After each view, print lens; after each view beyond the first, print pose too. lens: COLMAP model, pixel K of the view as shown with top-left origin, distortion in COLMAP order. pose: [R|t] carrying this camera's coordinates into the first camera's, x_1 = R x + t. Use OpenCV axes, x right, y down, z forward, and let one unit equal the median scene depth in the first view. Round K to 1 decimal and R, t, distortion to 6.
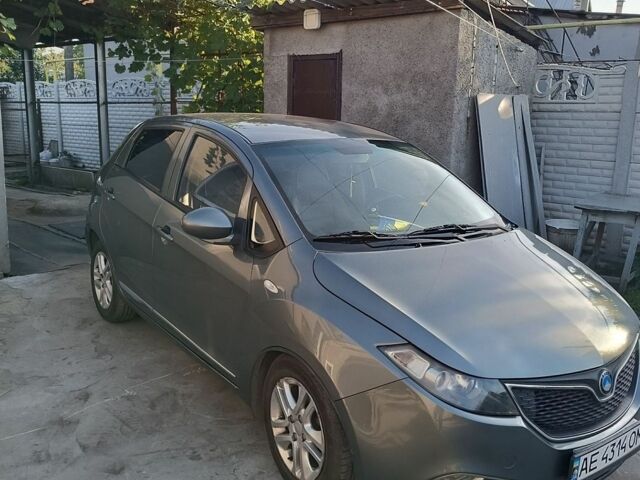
lens RADIAL K [[591.0, 0, 320.0], [0, 591.0, 240.0], [0, 0, 1]] dist [0.003041, 0.011753]
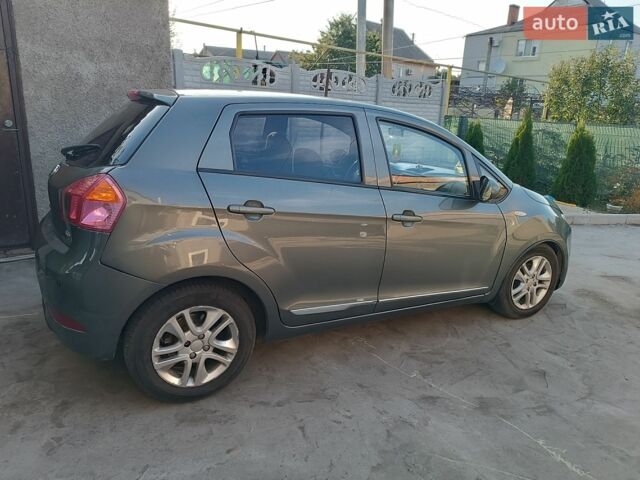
lens RADIAL K [[461.4, 0, 320.0], [0, 461.4, 240.0], [0, 0, 1]] dist [0.093996, -0.146115]
pose [[0.118822, -0.264239, 0.957110, -0.788265], [0.158503, 0.956625, 0.244428, -0.137799], [-0.980183, 0.122662, 0.155551, 0.761376]]
